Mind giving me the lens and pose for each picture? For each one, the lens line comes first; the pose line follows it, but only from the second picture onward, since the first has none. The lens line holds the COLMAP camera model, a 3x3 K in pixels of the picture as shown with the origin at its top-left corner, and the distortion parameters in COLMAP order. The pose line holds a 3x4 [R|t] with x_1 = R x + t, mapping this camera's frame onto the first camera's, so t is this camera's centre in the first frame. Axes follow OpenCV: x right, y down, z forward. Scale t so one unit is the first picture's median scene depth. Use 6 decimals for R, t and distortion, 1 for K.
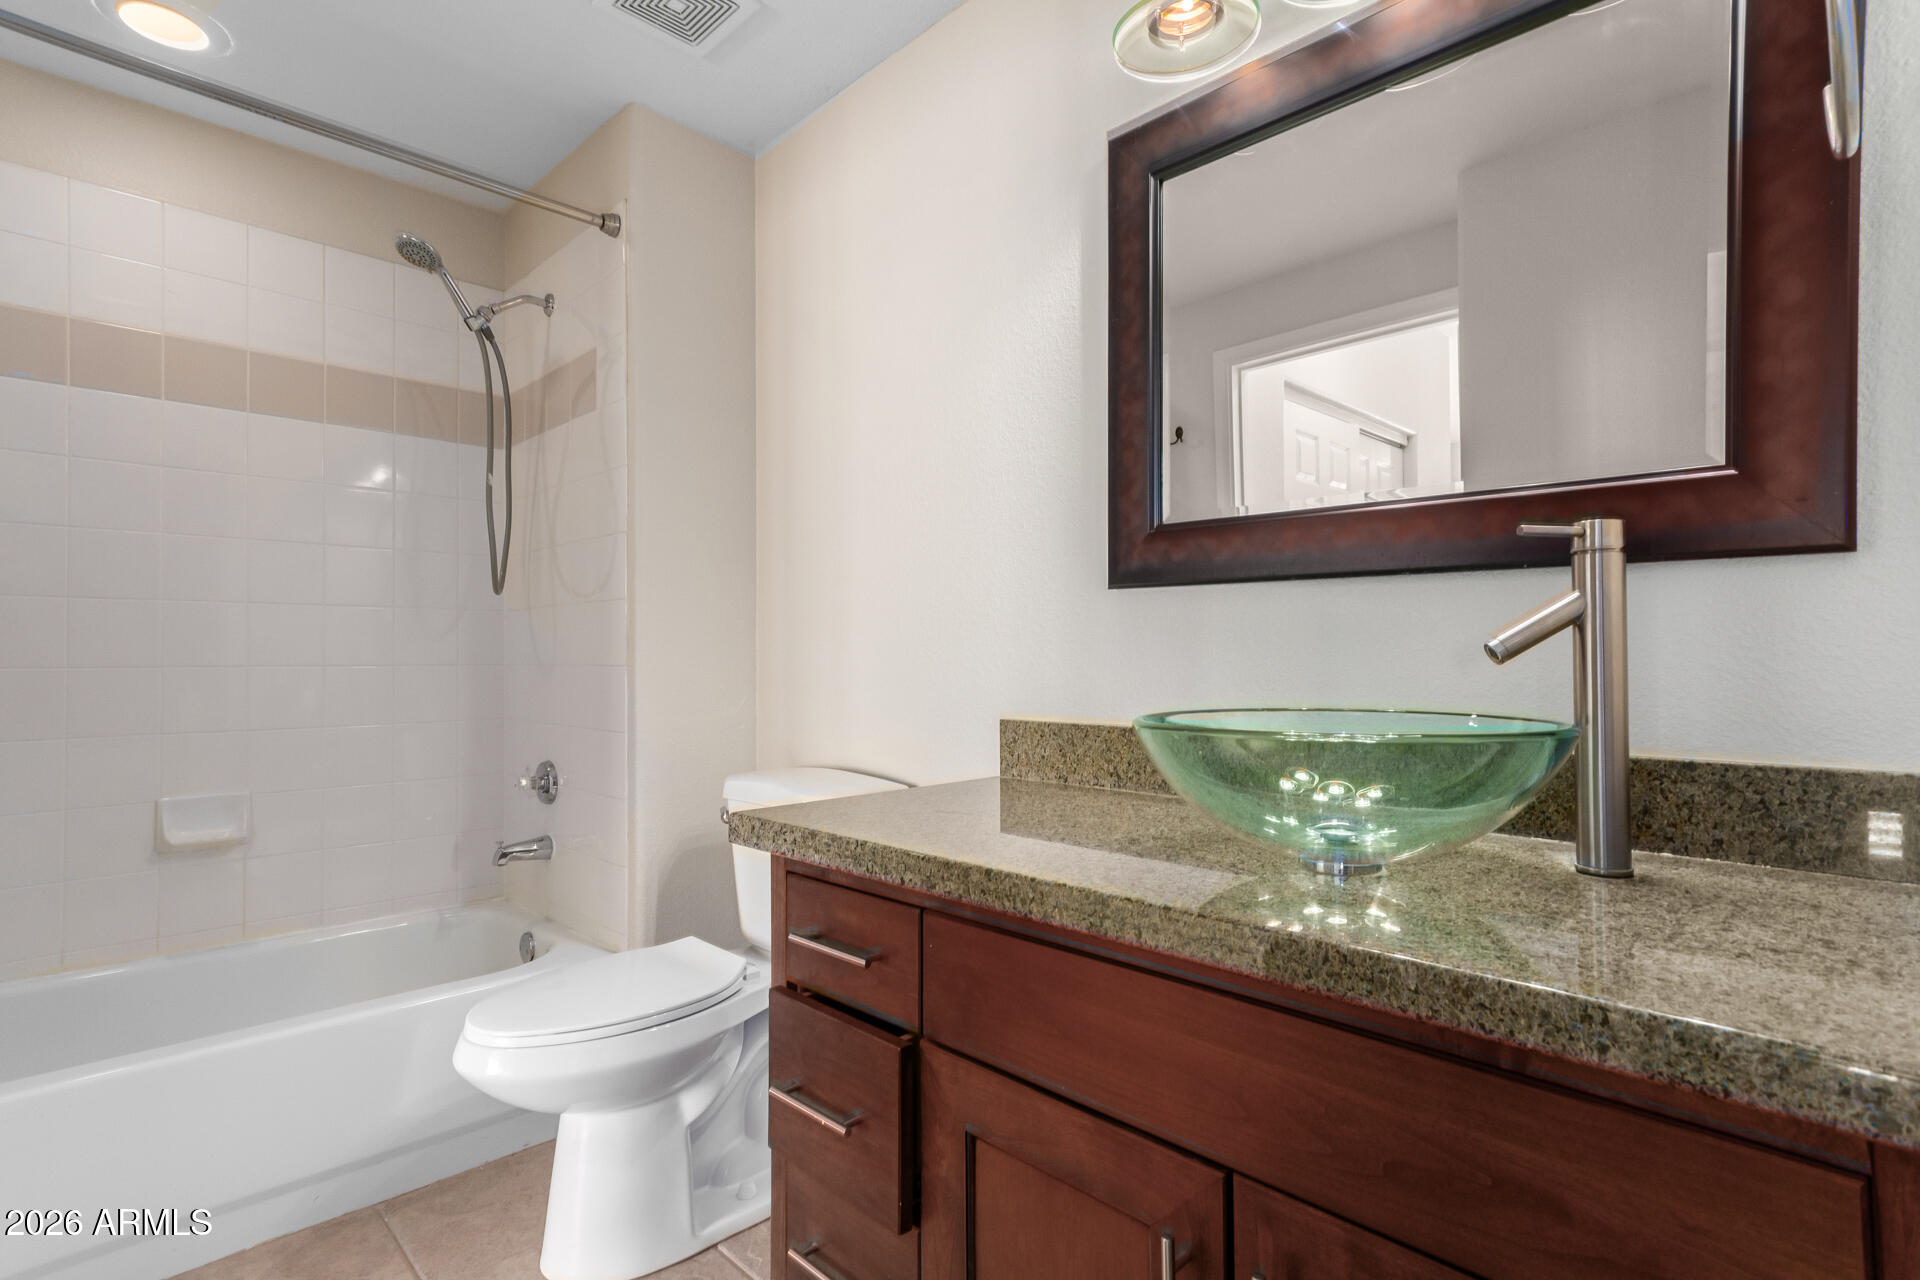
lens RADIAL K [[914.4, 0, 966.9], [0, 914.4, 642.6], [0, 0, 1]] dist [0.010754, 0.001916]
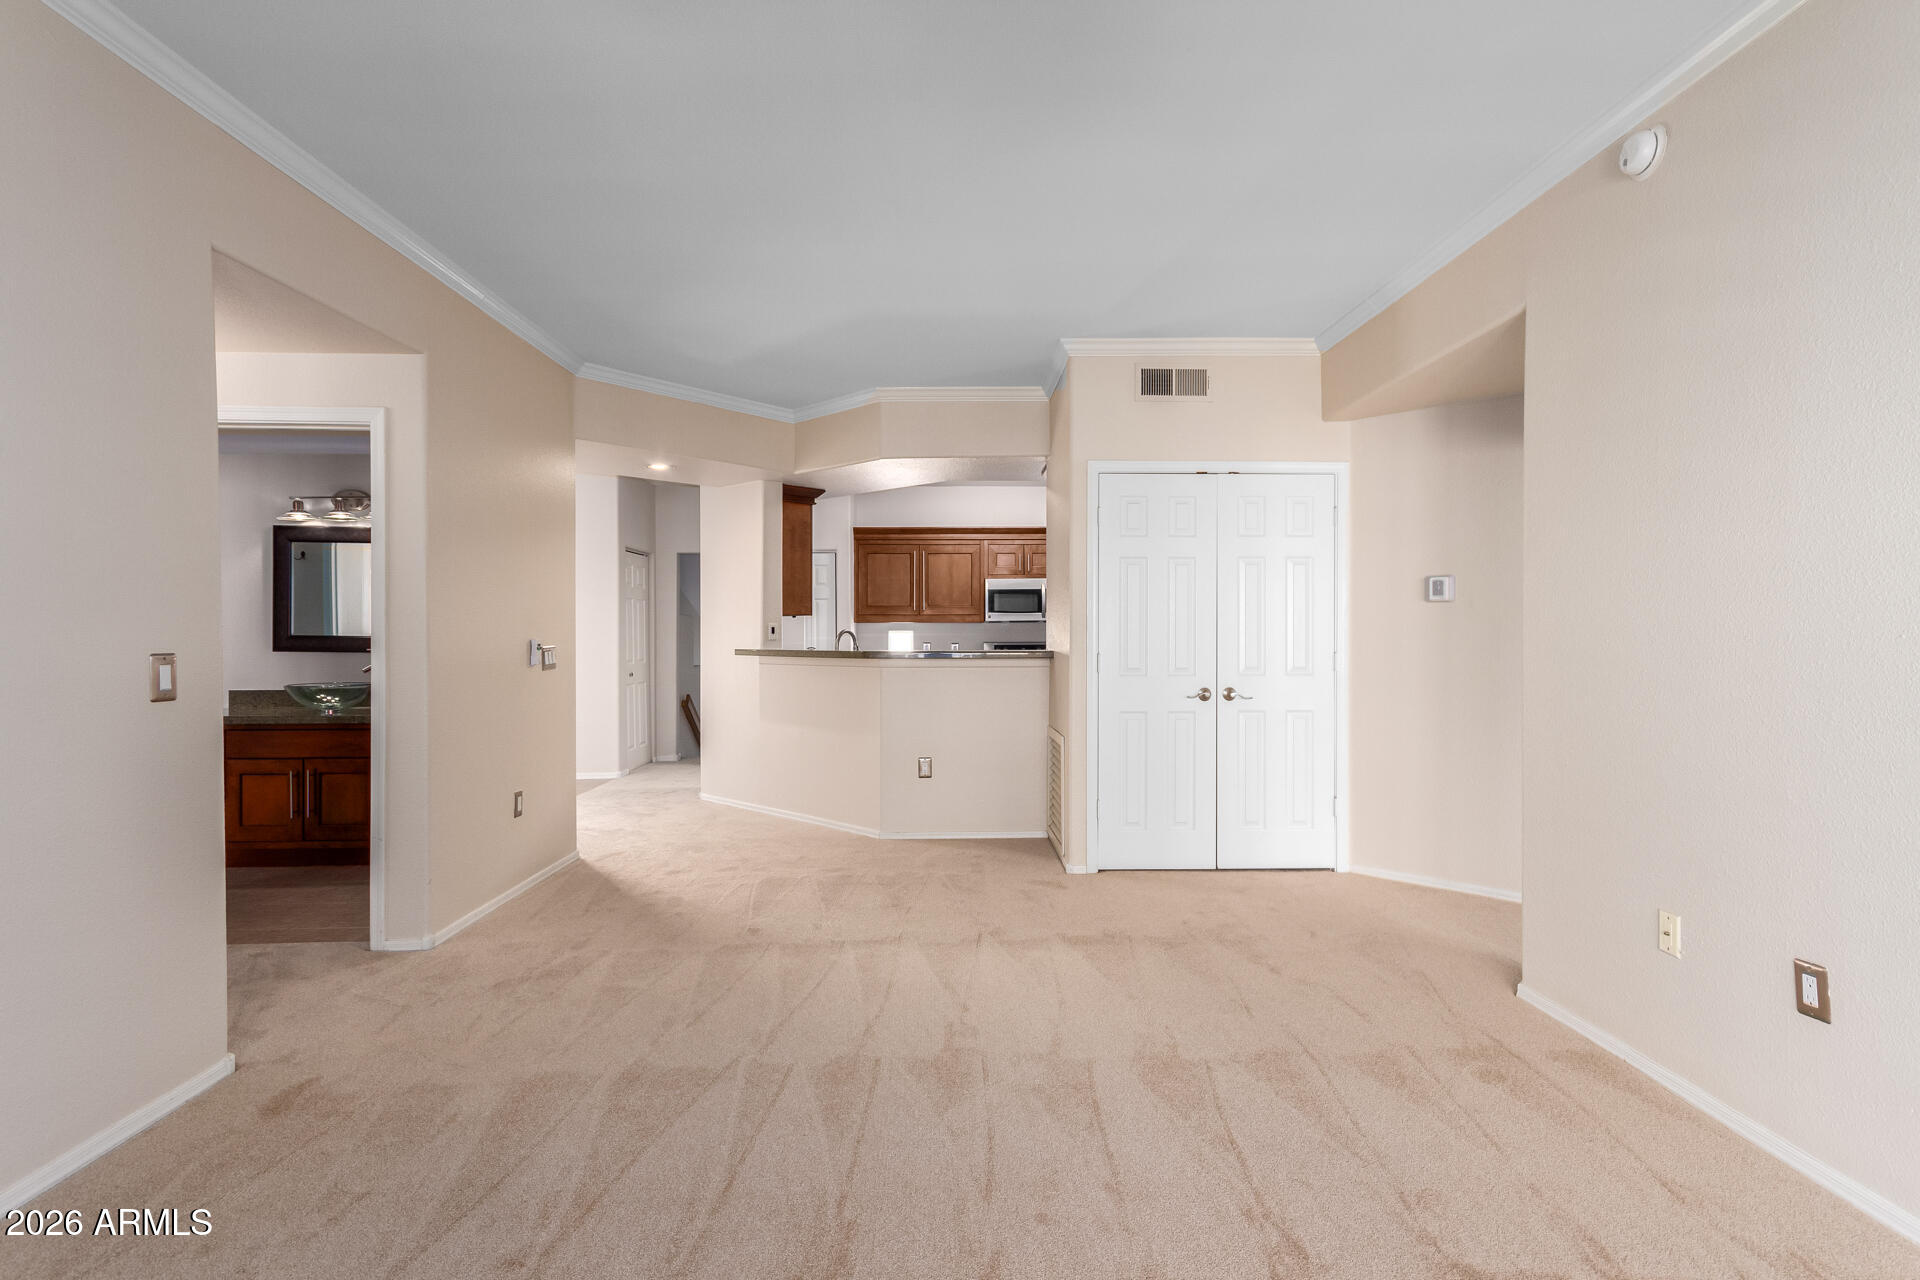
lens RADIAL K [[914.4, 0, 966.9], [0, 914.4, 642.6], [0, 0, 1]] dist [0.010754, 0.001916]
pose [[0.666815, -0.001365, 0.745222, -0.741607], [-0.016213, 0.999735, 0.016339, -0.205263], [-0.745047, -0.022977, 0.666616, -3.531529]]
